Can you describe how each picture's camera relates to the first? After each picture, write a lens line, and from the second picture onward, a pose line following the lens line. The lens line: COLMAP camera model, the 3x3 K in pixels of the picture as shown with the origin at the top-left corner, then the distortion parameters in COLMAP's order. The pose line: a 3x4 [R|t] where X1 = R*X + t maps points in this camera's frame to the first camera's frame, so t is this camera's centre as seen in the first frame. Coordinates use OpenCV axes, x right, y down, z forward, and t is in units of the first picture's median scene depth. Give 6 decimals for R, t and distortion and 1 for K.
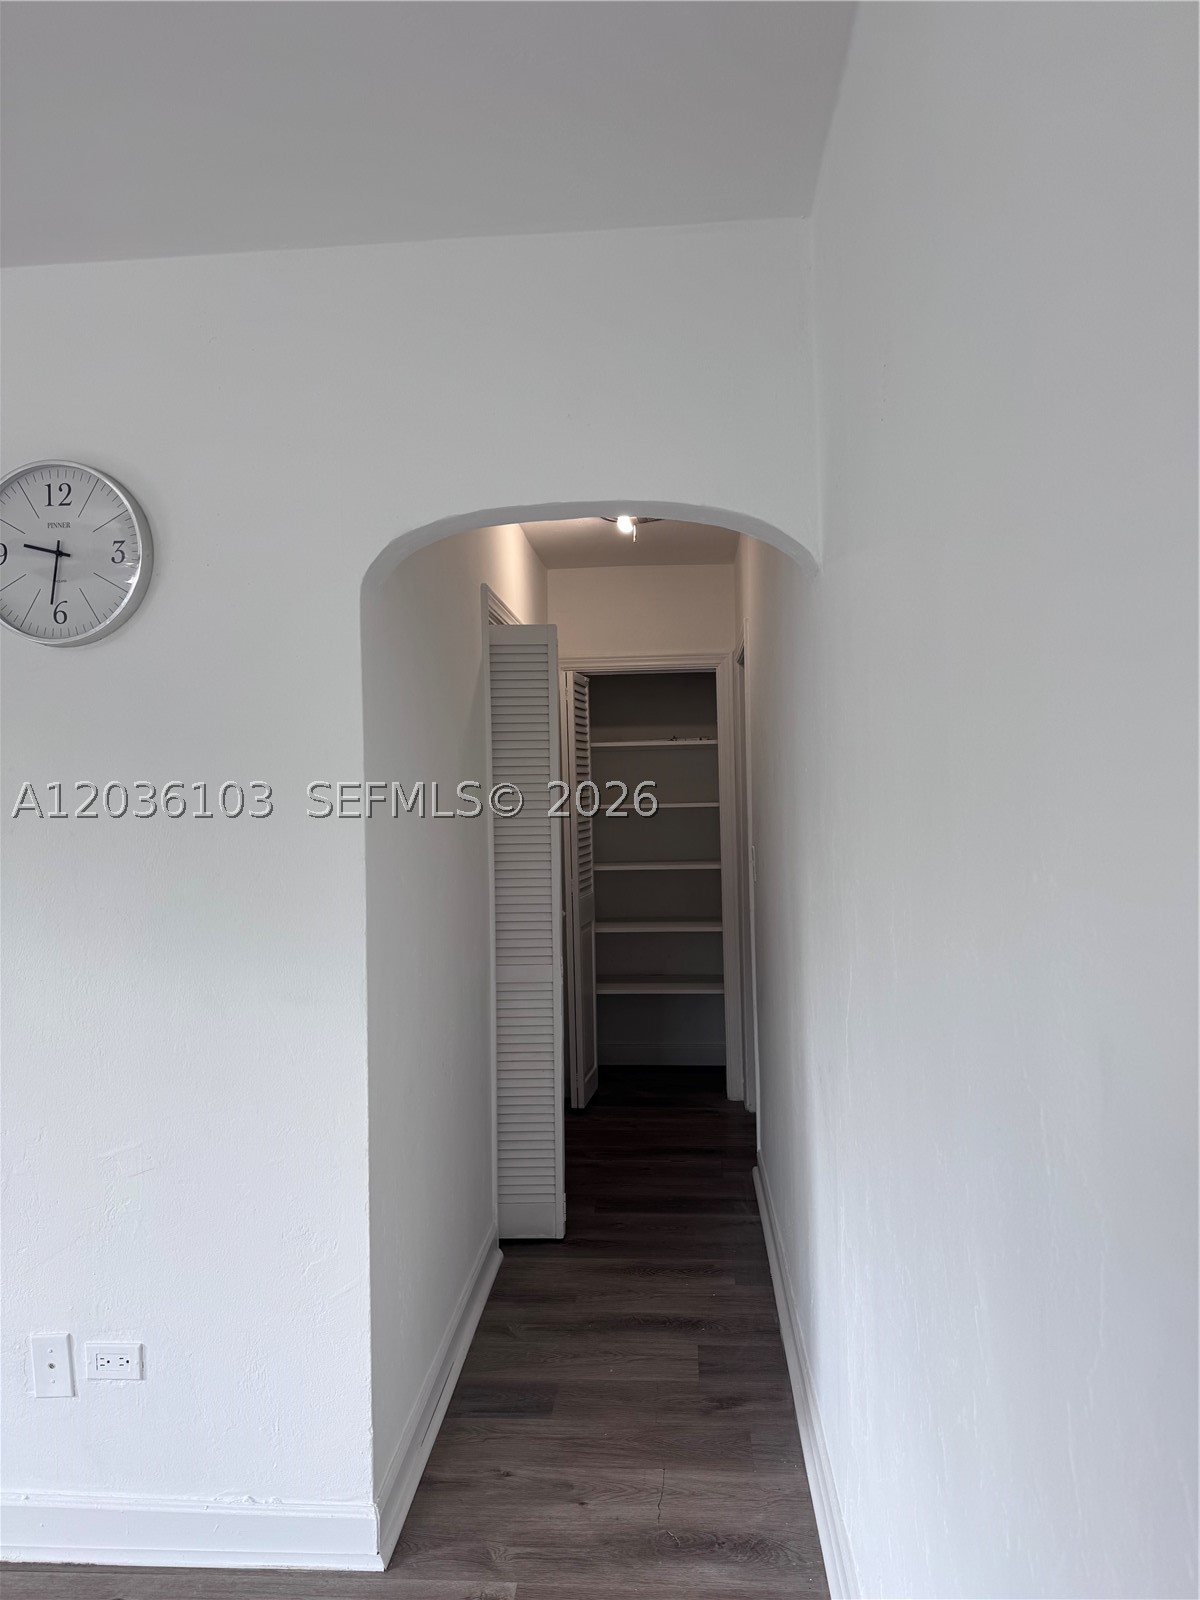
lens RADIAL K [[1109.0, 0, 600.0], [0, 1109.0, 800.0], [0, 0, 1]] dist [0.110555, -0.171003]
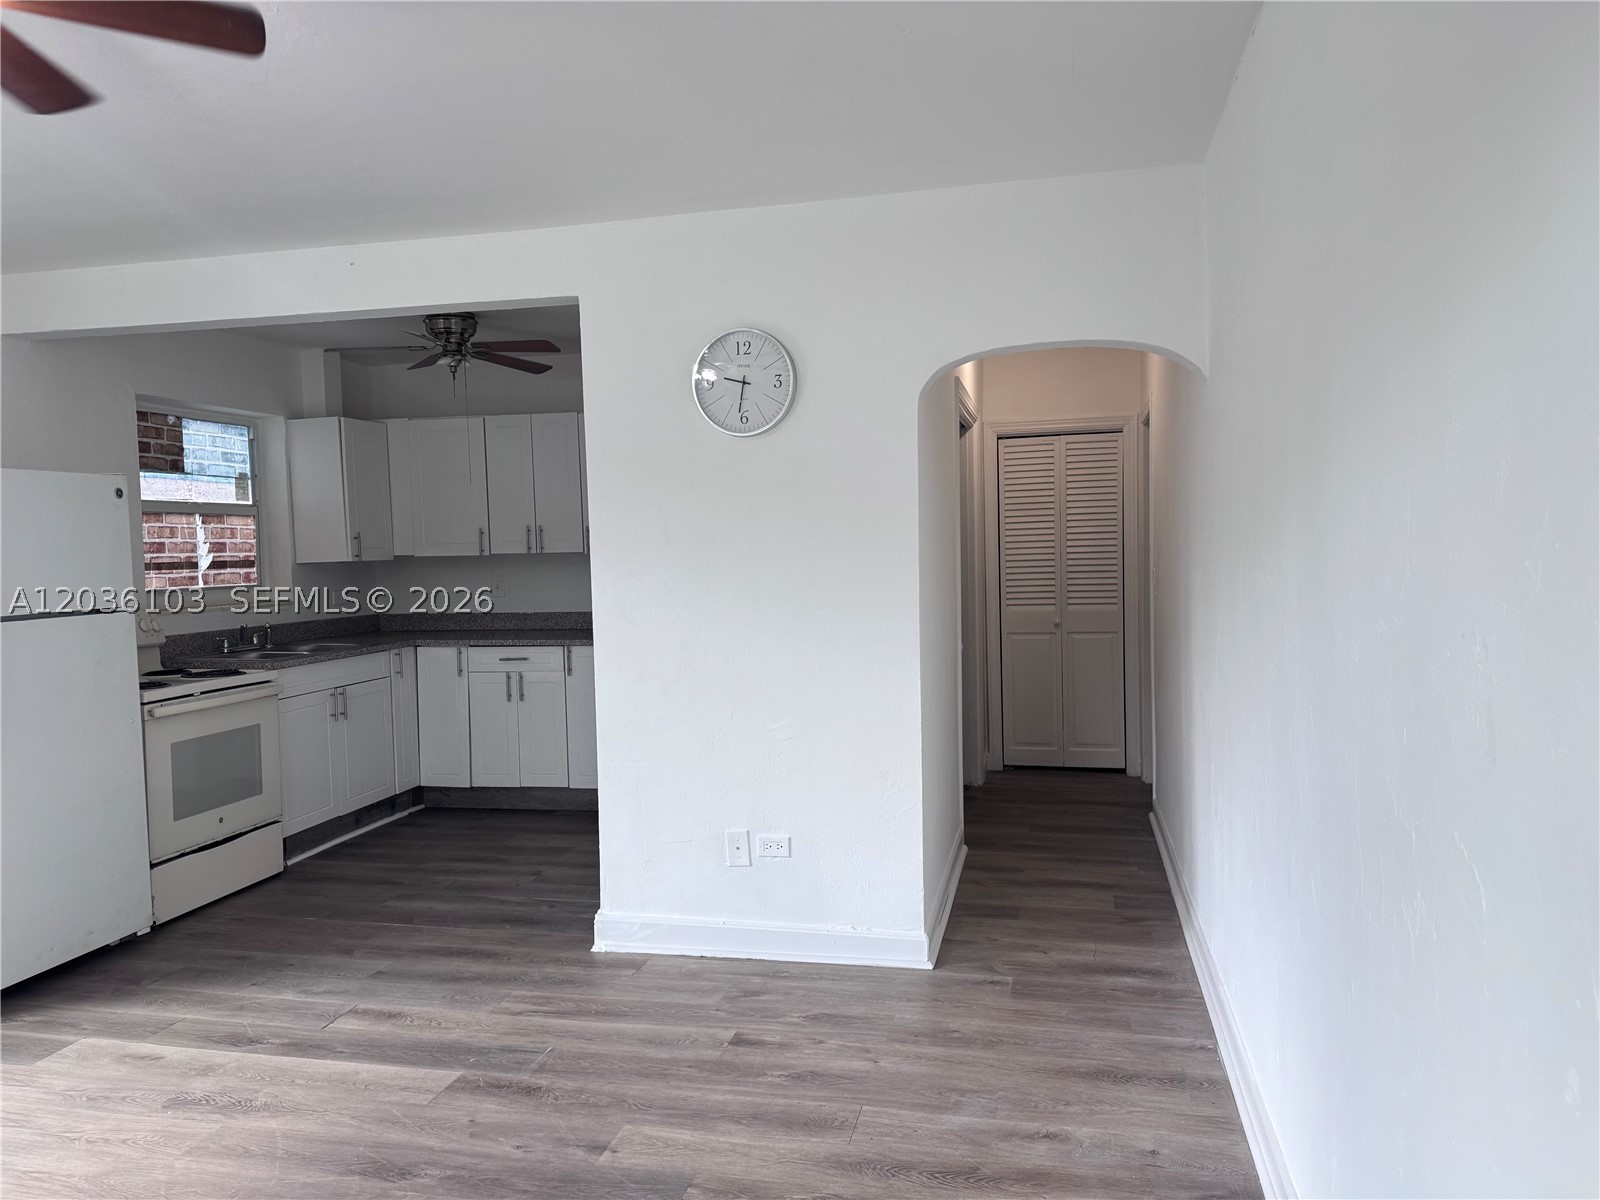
lens RADIAL K [[1109.0, 0, 800.0], [0, 1109.0, 600.0], [0, 0, 1]] dist [0.110555, -0.171003]
pose [[0.987194, 0.007274, -0.159360, -0.105355], [-0.000001, 0.998960, 0.045595, 0.033024], [0.159526, -0.045011, 0.986167, -0.610378]]
